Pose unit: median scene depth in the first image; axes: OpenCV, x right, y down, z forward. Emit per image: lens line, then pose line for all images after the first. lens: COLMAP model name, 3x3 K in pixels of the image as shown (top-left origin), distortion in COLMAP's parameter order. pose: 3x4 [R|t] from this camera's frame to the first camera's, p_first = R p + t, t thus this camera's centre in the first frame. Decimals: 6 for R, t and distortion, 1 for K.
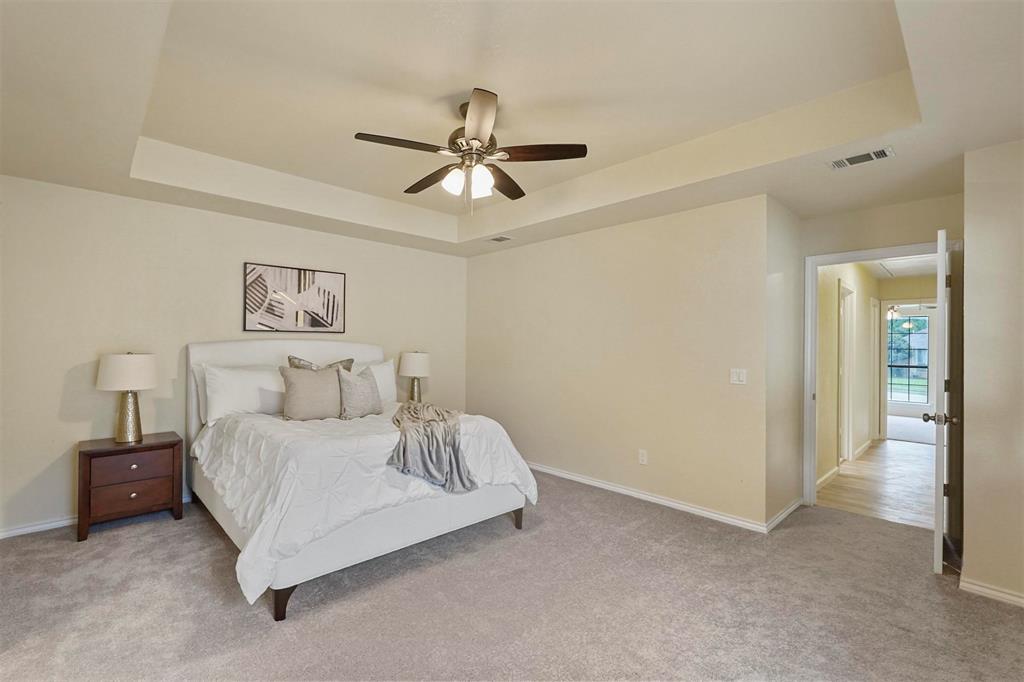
lens RADIAL K [[455.5, 0, 506.9], [0, 455.5, 344.3], [0, 0, 1]] dist [-0.001888, 0.000661]
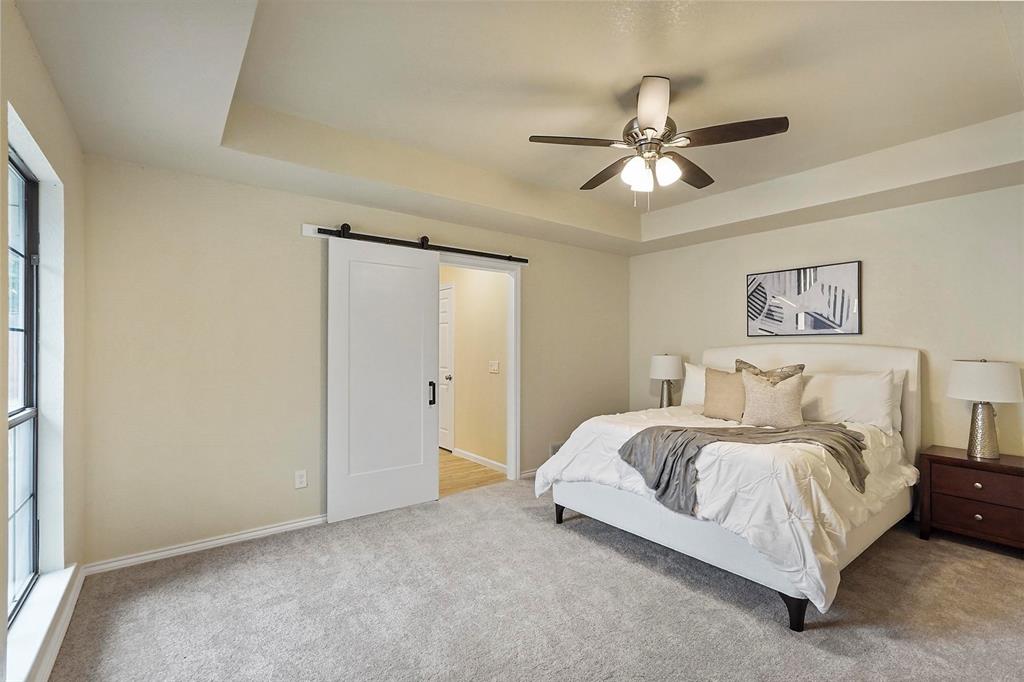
lens RADIAL K [[455.5, 0, 506.9], [0, 455.5, 344.3], [0, 0, 1]] dist [-0.001888, 0.000661]
pose [[-0.110078, -0.013771, -0.993828, 0.557330], [-0.001738, 0.999905, -0.013663, 0.005336], [0.993921, 0.000223, -0.110092, 0.508138]]
